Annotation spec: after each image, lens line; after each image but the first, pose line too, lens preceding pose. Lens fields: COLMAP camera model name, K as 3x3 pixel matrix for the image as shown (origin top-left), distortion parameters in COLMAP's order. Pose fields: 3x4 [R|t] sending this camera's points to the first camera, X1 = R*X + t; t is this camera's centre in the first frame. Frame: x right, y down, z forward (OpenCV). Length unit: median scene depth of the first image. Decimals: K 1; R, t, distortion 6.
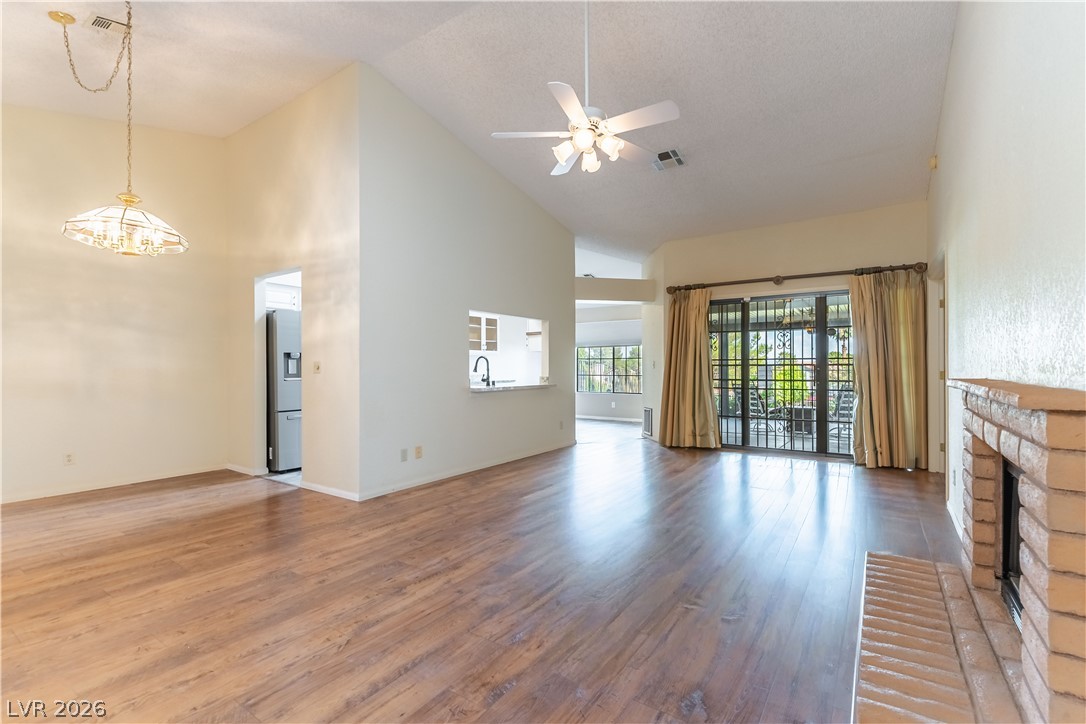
lens RADIAL K [[476.2, 0, 549.3], [0, 476.2, 364.8], [0, 0, 1]] dist [0.000222, -0.001850]
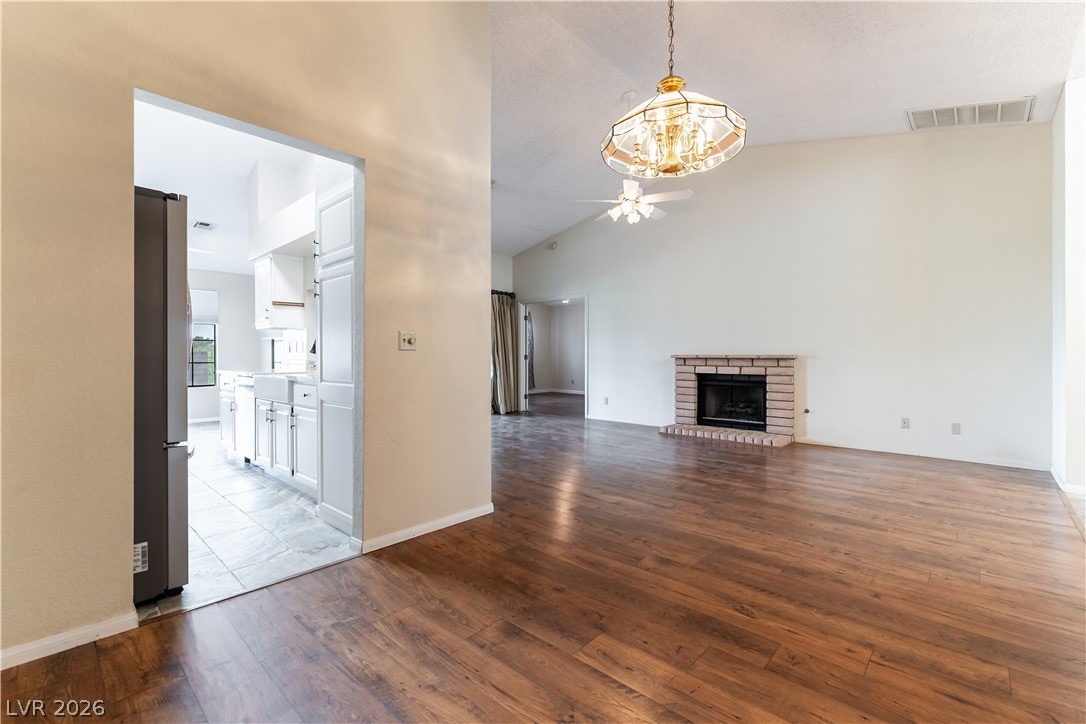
lens RADIAL K [[476.2, 0, 540.3], [0, 476.2, 358.8], [0, 0, 1]] dist [0.000222, -0.001850]
pose [[0.162546, -0.004585, 0.986690, -1.126177], [-0.004670, 0.999974, 0.005416, 0.024888], [-0.986690, -0.005488, 0.162520, 0.761447]]
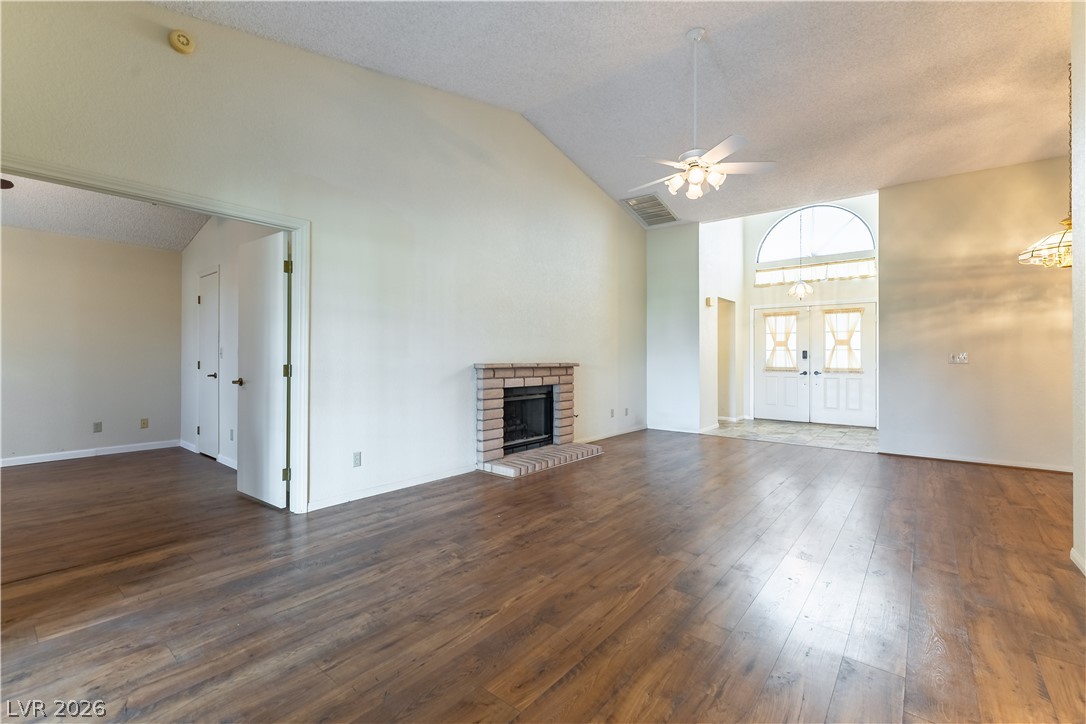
lens RADIAL K [[476.2, 0, 531.9], [0, 476.2, 357.3], [0, 0, 1]] dist [0.000222, -0.001850]
pose [[-0.994199, -0.000610, 0.107558, 0.268546], [-0.001343, 0.999976, -0.006743, 0.010147], [-0.107551, -0.006848, -0.994176, 1.667510]]
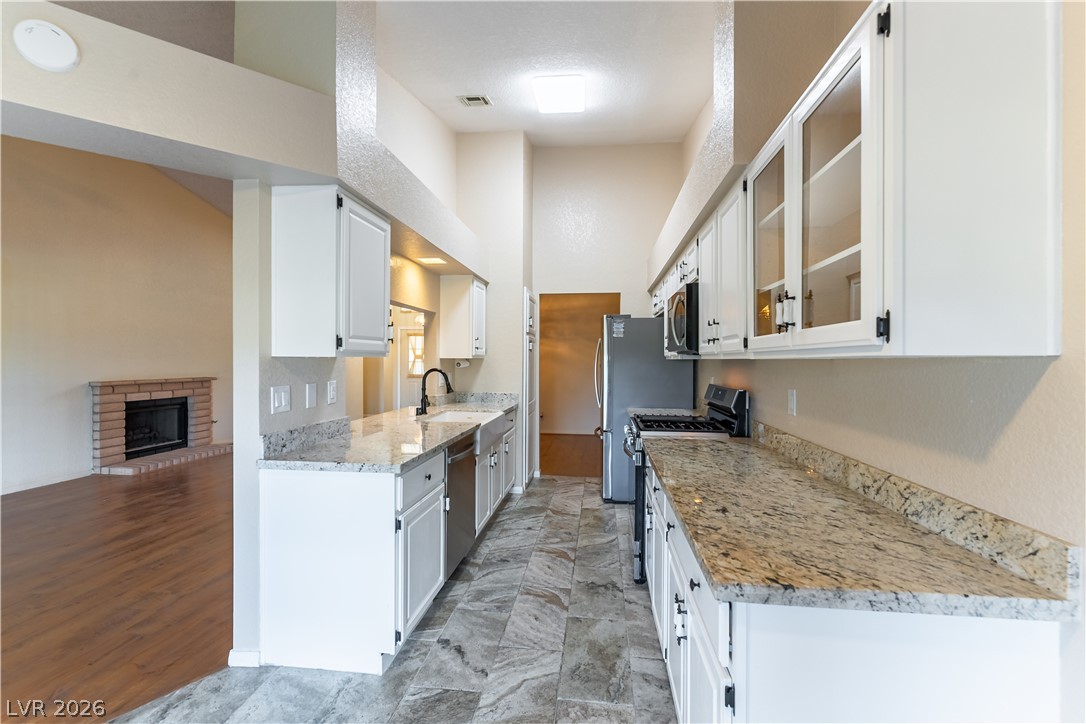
lens RADIAL K [[476.2, 0, 562.1], [0, 476.2, 363.5], [0, 0, 1]] dist [0.000222, -0.001850]
pose [[-0.881178, 0.004031, -0.472768, 0.009194], [0.001511, 0.999983, 0.005710, -0.037042], [0.472783, 0.004317, -0.881169, 2.288088]]
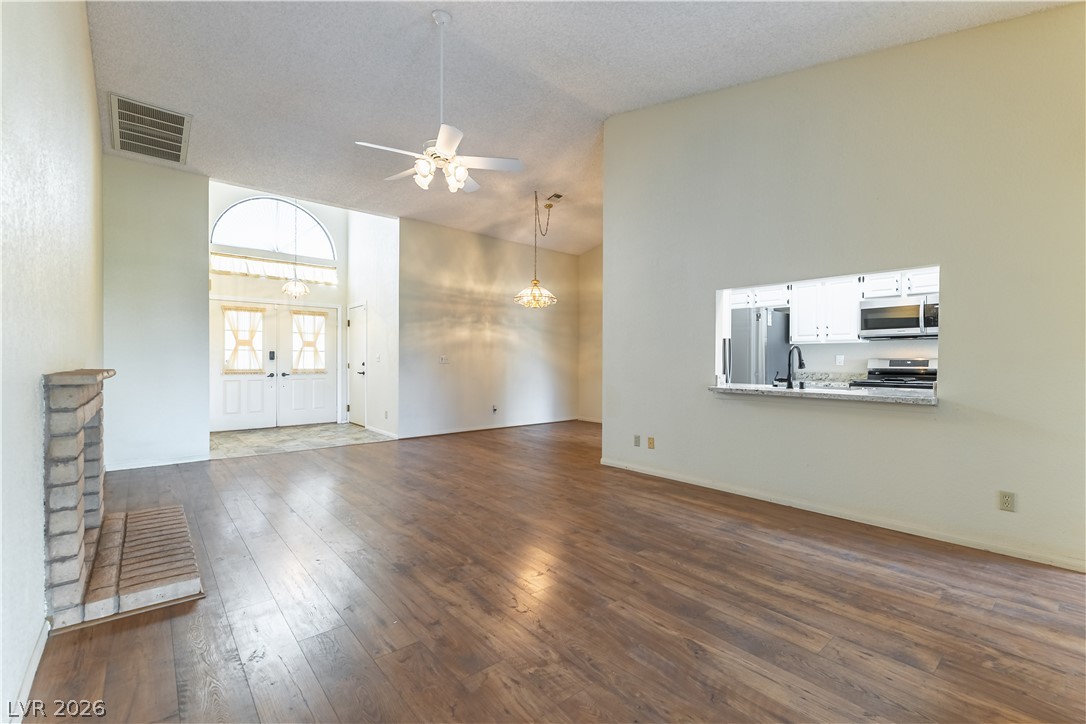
lens RADIAL K [[476.2, 0, 558.6], [0, 476.2, 361.9], [0, 0, 1]] dist [0.000222, -0.001850]
pose [[-0.252670, 0.005133, -0.967539, 0.838863], [0.002163, 0.999986, 0.004740, 0.003427], [0.967550, -0.000895, -0.252677, 1.161067]]
